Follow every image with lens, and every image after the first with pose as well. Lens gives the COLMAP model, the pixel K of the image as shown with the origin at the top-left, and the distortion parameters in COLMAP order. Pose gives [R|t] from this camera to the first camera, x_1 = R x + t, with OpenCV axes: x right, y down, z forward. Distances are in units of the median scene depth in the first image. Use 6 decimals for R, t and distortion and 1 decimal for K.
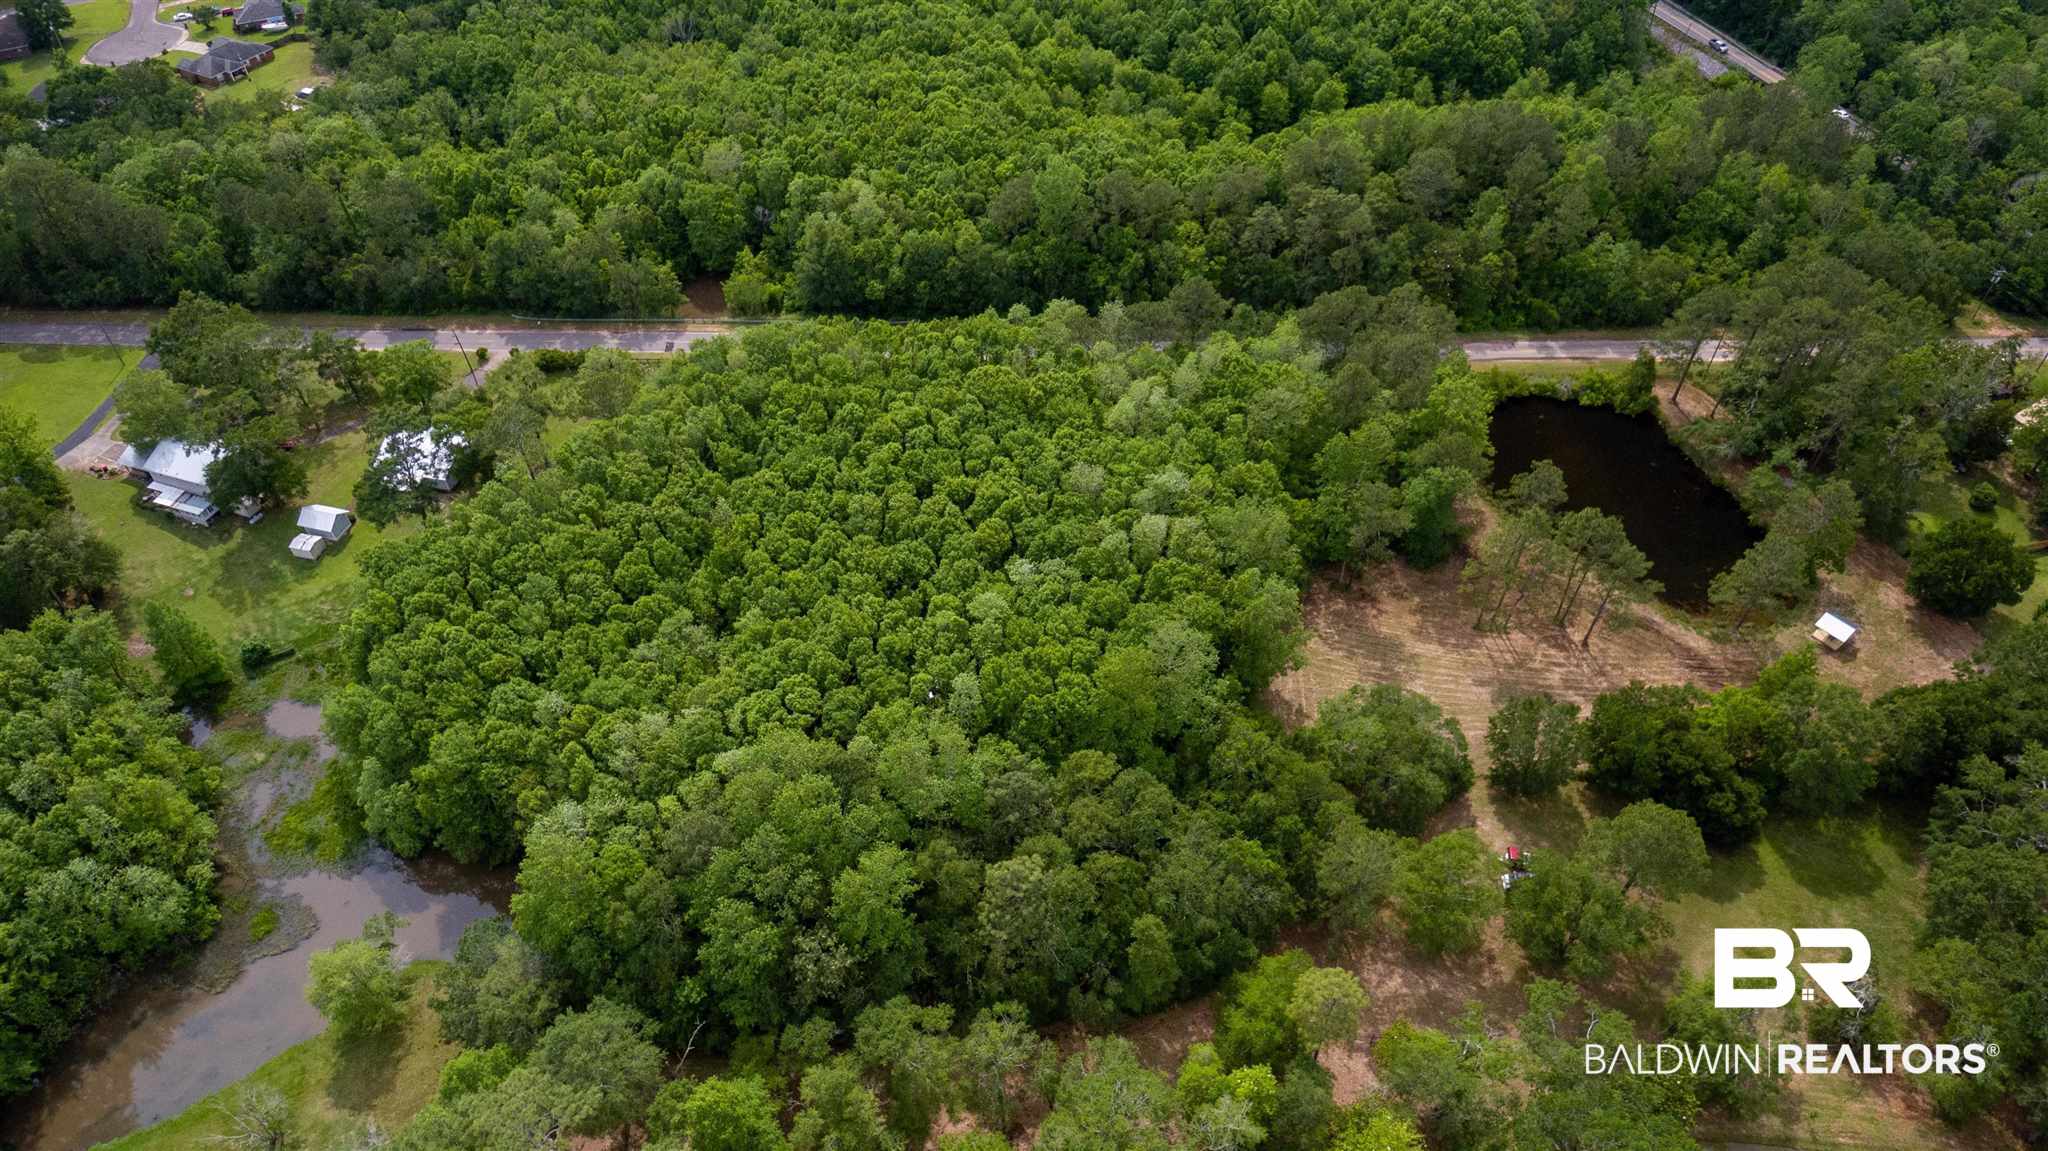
lens RADIAL K [[1215.0, 0, 1036.8], [0, 1215.0, 600.3], [0, 0, 1]] dist [0.098001, -0.130900]
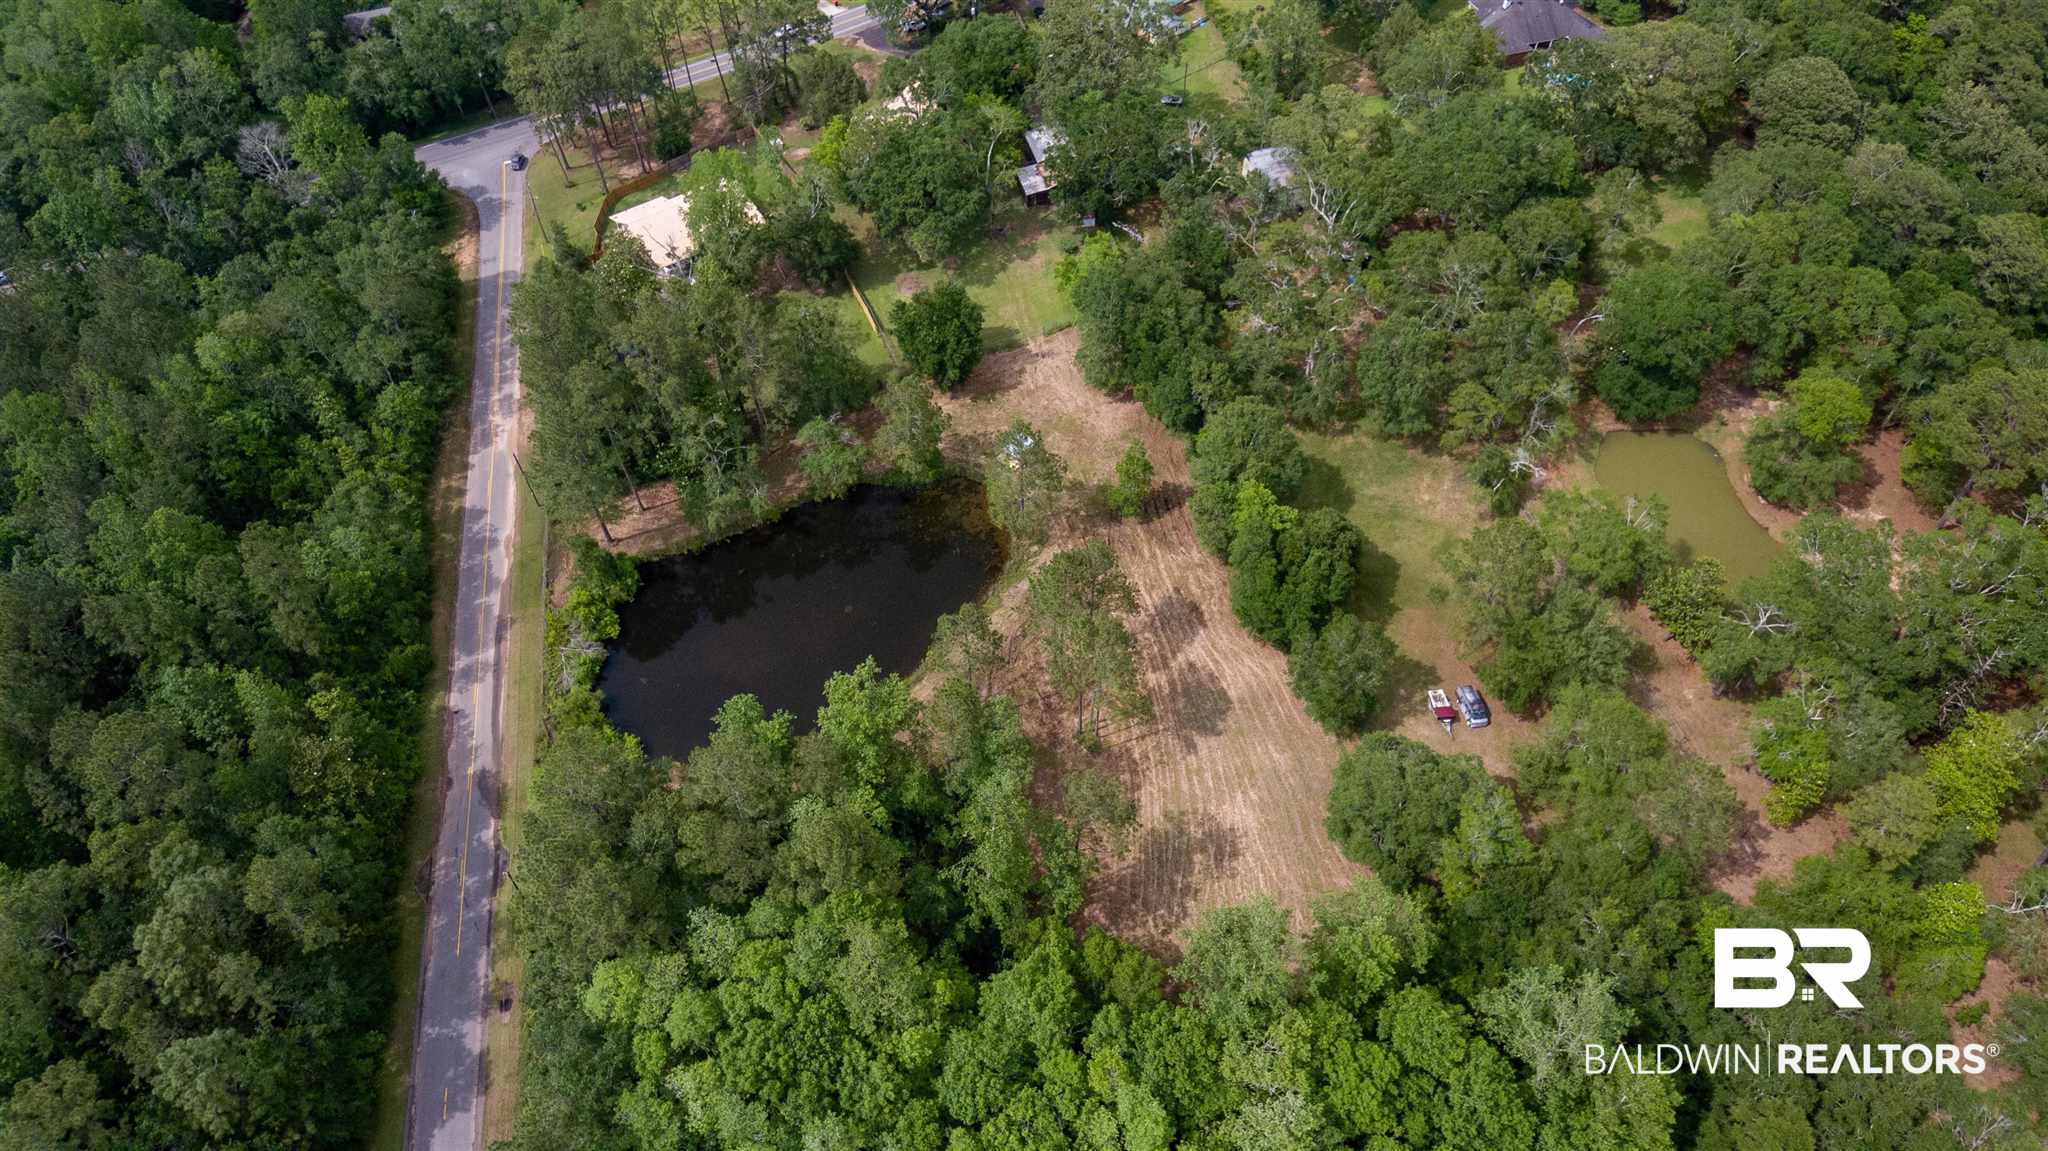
lens RADIAL K [[1215.0, 0, 1036.8], [0, 1215.0, 600.3], [0, 0, 1]] dist [0.098001, -0.130900]
pose [[-0.234494, -0.752886, 0.614959, -0.037447], [0.712557, 0.297195, 0.635561, -0.464995], [-0.661268, 0.587229, 0.466783, 0.522832]]
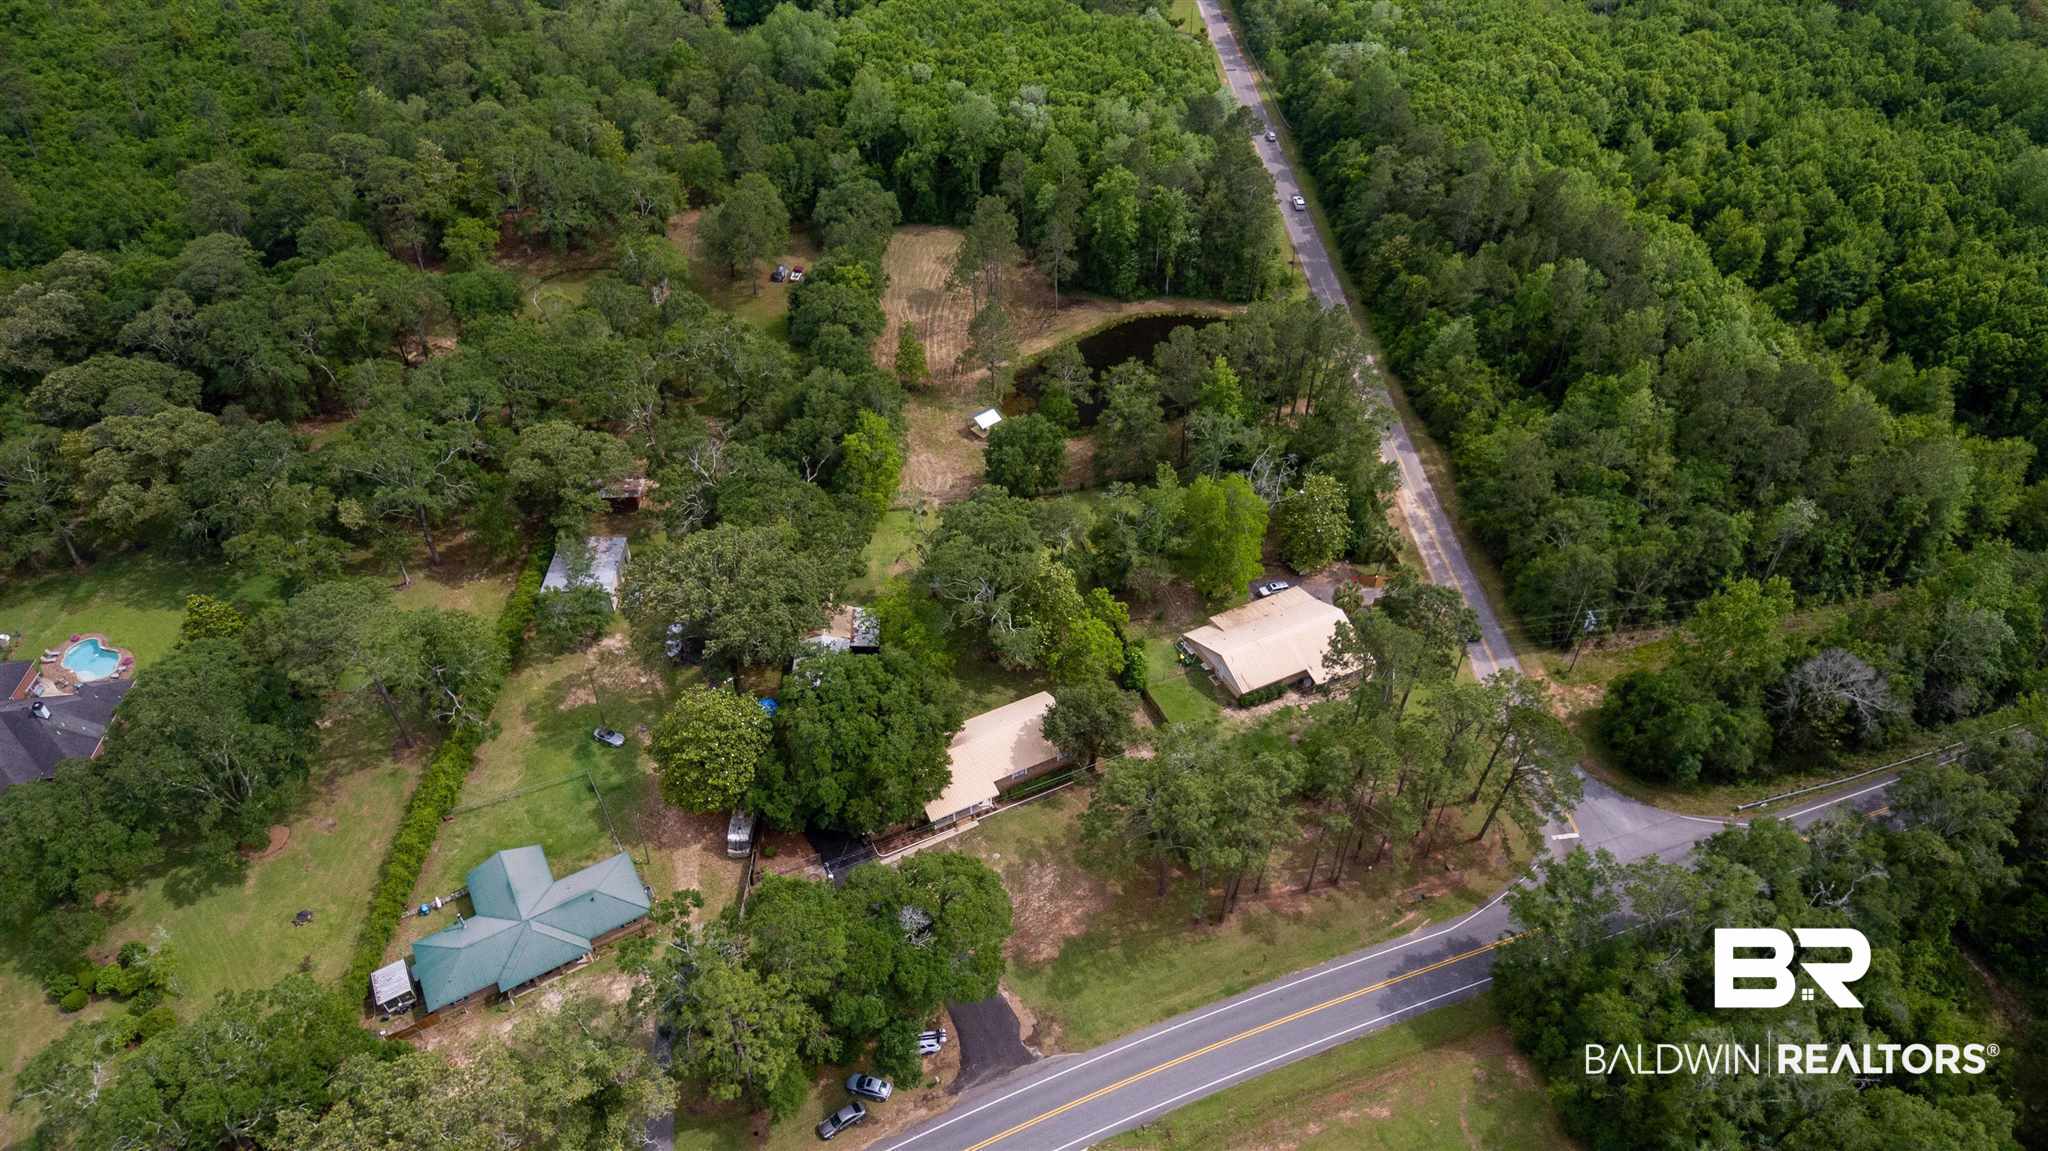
lens RADIAL K [[1215.0, 0, 1036.8], [0, 1215.0, 600.3], [0, 0, 1]] dist [0.098001, -0.130900]
pose [[0.038630, 0.656277, -0.753531, 1.439594], [-0.724412, 0.537812, 0.431262, -0.381579], [0.688284, 0.529207, 0.496190, 0.454269]]
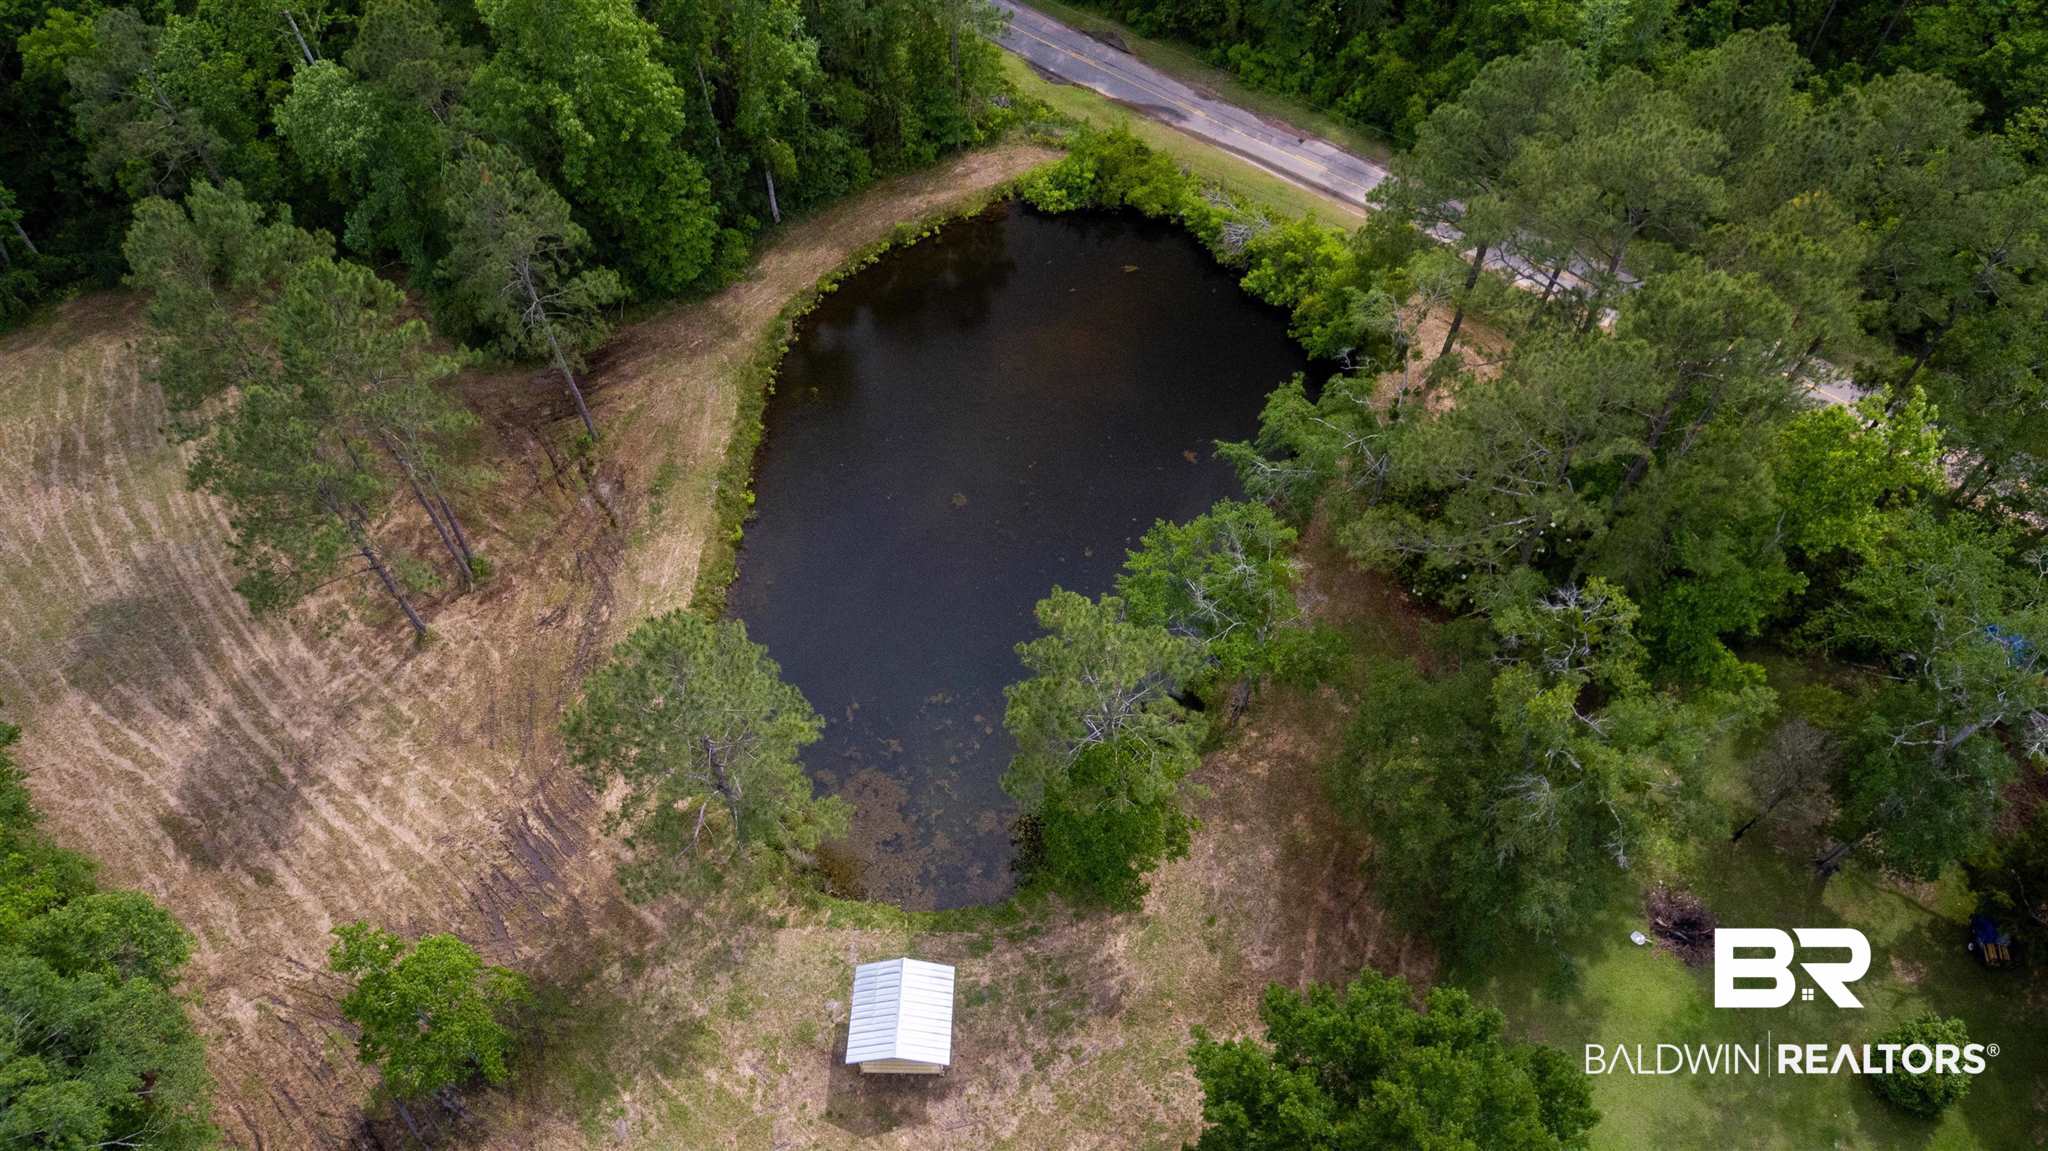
lens RADIAL K [[1215.0, 0, 1036.8], [0, 1215.0, 600.3], [0, 0, 1]] dist [0.098001, -0.130900]
pose [[0.767587, 0.515259, -0.381206, 0.632084], [-0.470315, 0.856862, 0.211167, -0.128556], [0.435447, 0.017198, 0.900050, 0.628764]]
